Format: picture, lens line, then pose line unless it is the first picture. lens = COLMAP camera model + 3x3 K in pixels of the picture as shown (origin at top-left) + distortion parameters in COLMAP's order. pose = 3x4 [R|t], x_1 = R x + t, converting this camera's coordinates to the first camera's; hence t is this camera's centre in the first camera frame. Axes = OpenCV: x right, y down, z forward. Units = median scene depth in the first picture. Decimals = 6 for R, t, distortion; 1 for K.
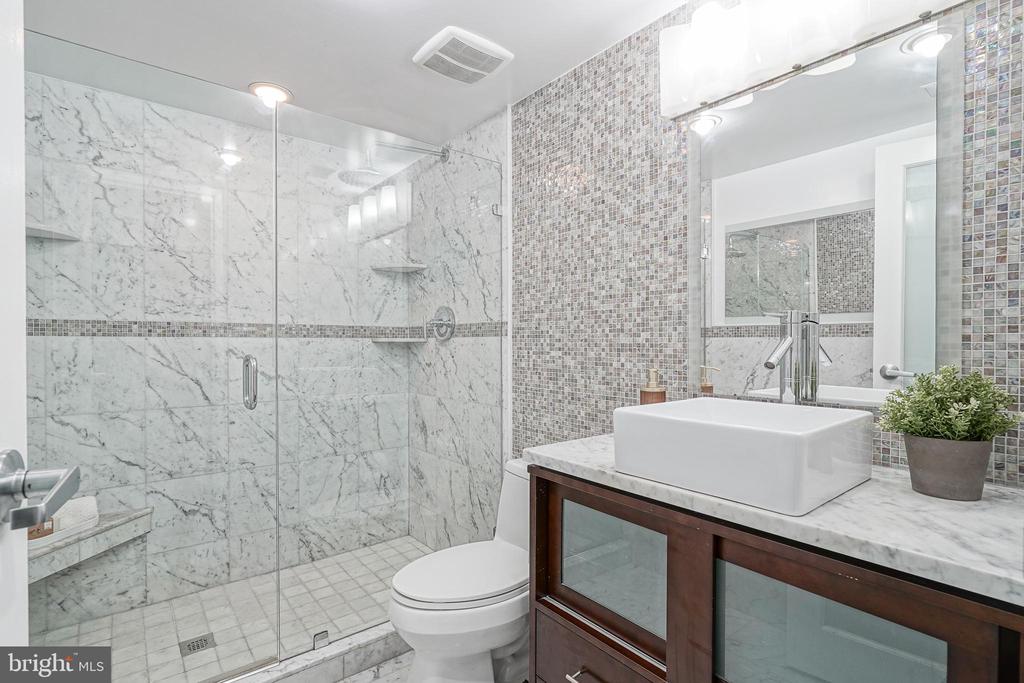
lens RADIAL K [[496.1, 0, 525.3], [0, 496.1, 352.6], [0, 0, 1]] dist [-0.010835, 0.007386]
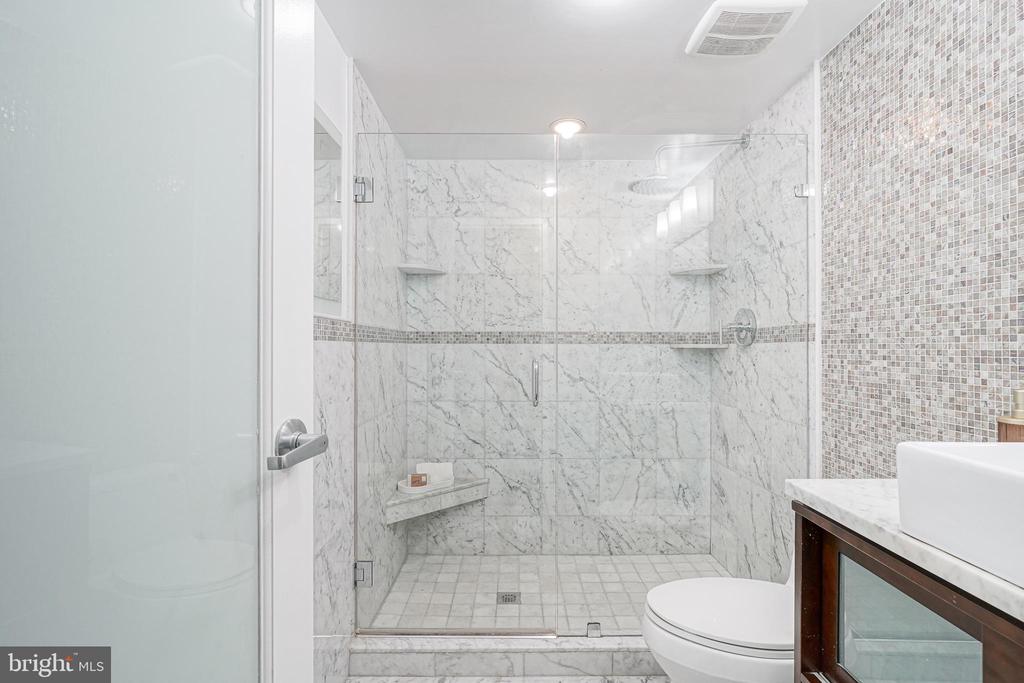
lens RADIAL K [[496.1, 0, 511.9], [0, 496.1, 352.1], [0, 0, 1]] dist [-0.010835, 0.007386]
pose [[0.778778, 0.005774, -0.627273, 0.091888], [-0.014009, 0.999868, -0.008189, -0.001204], [0.627143, 0.015165, 0.778756, 0.047959]]
